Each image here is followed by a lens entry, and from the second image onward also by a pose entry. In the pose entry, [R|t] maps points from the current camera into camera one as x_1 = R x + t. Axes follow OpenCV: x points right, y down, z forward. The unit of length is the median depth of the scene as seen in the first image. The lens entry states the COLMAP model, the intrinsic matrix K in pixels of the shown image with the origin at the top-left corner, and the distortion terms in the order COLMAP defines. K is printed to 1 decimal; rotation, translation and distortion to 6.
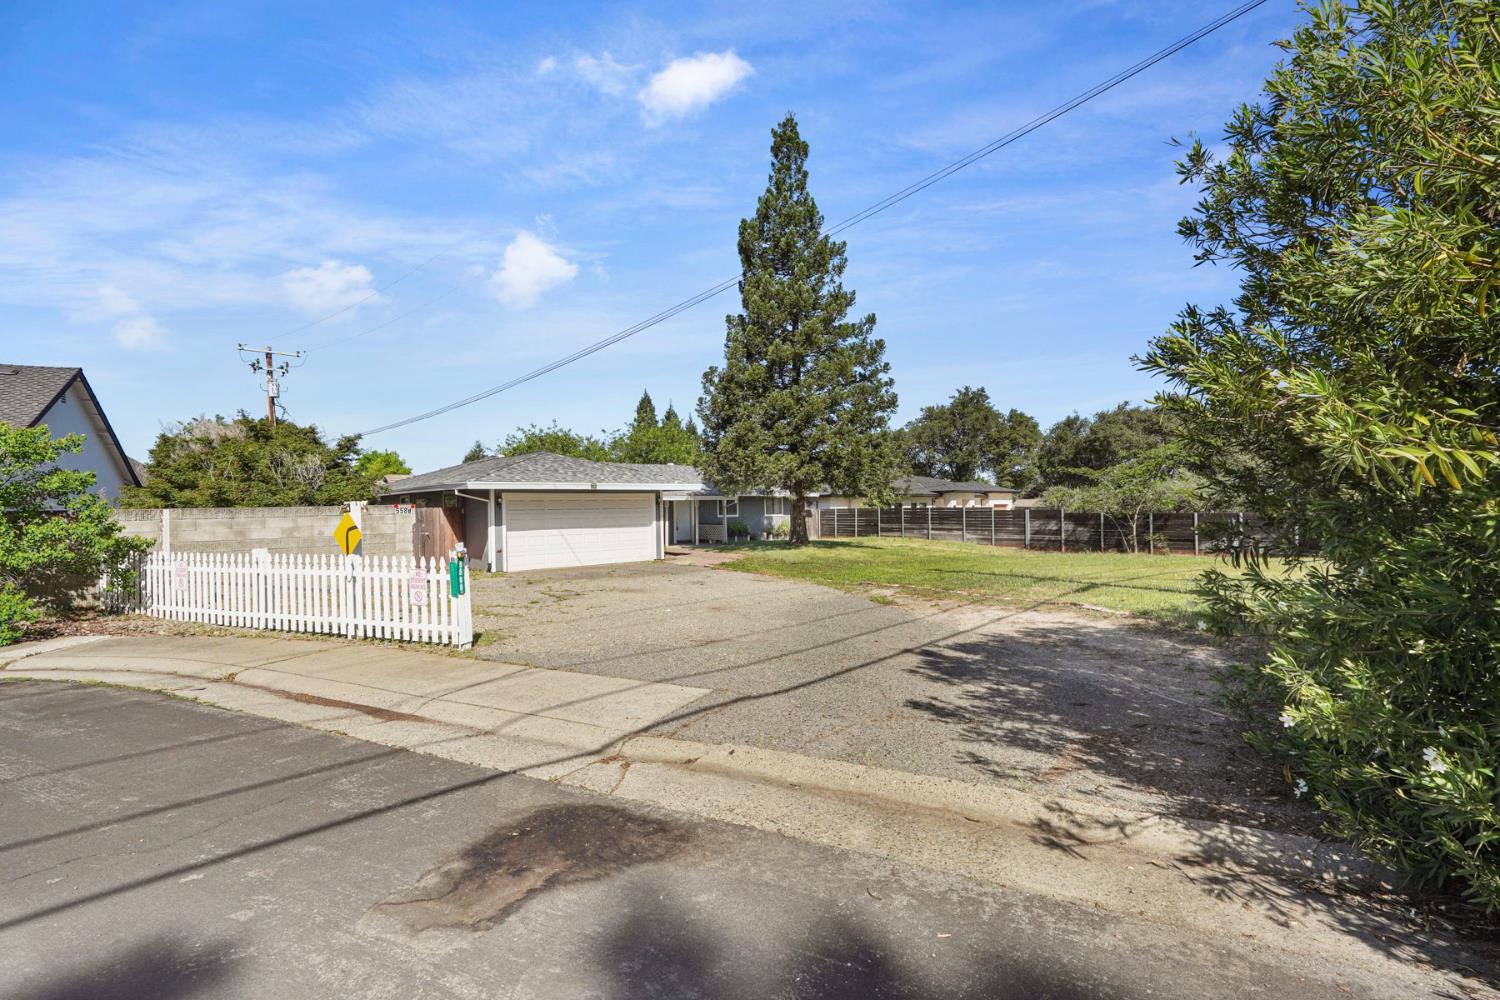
lens RADIAL K [[671.8, 0, 762.5], [0, 671.8, 502.4], [0, 0, 1]] dist [-0.012493, 0.012605]
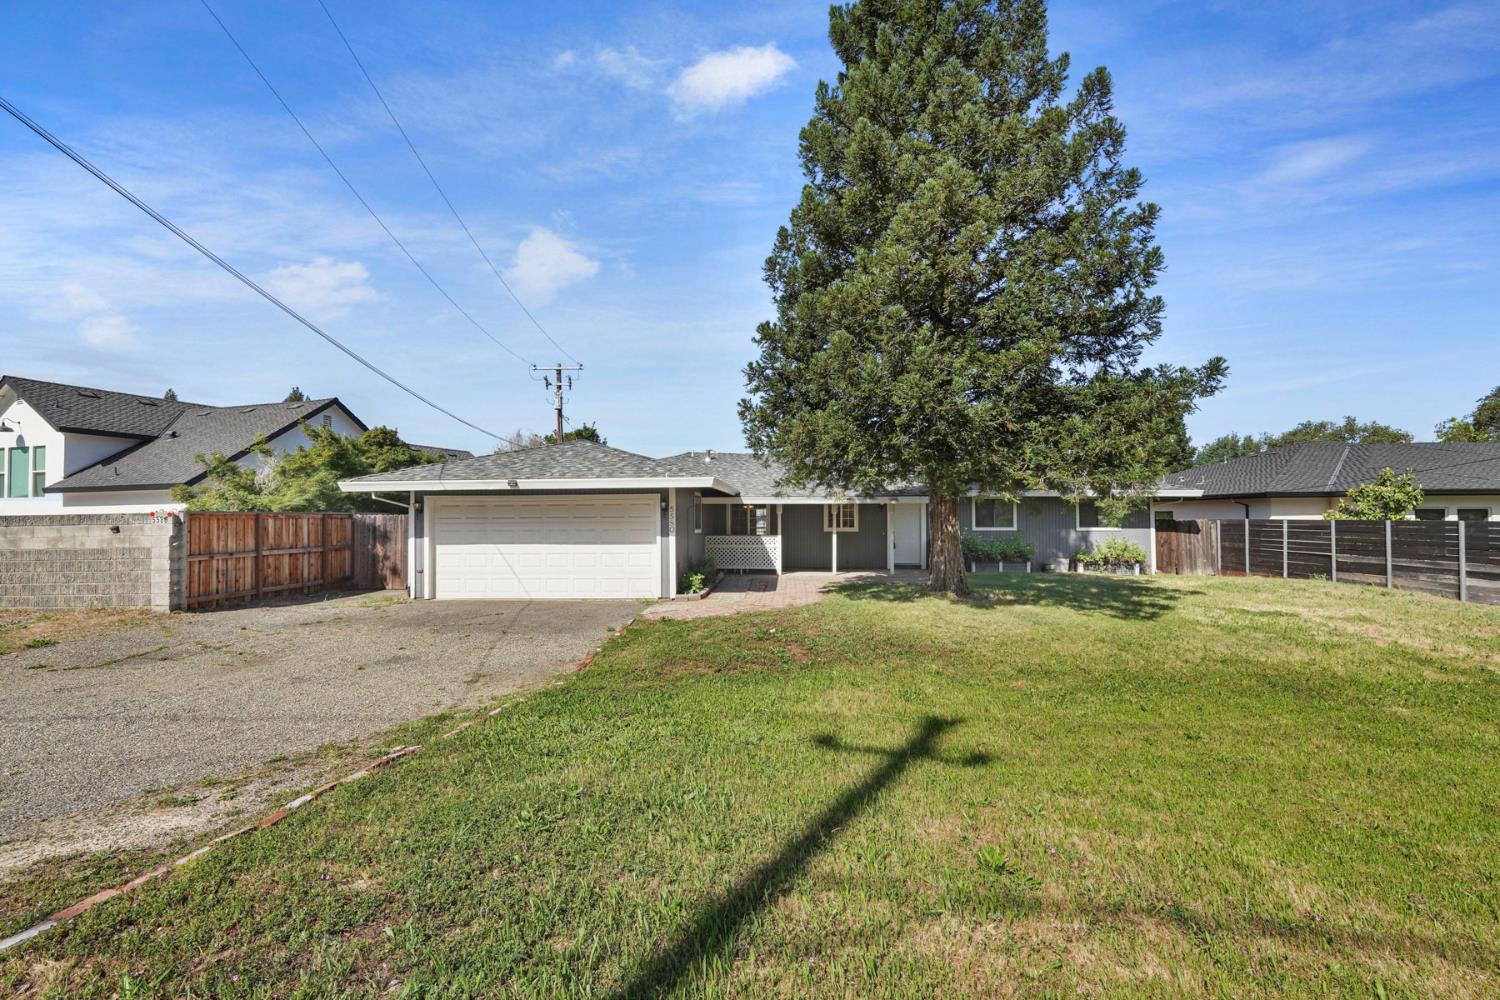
lens RADIAL K [[664.8, 0, 750.5], [0, 664.8, 507.1], [0, 0, 1]] dist [-0.010178, 0.004400]
pose [[0.703495, 0.003367, -0.710692, 0.345430], [-0.000076, 0.999989, 0.004663, -0.004198], [0.710700, -0.003227, 0.703487, 0.612694]]
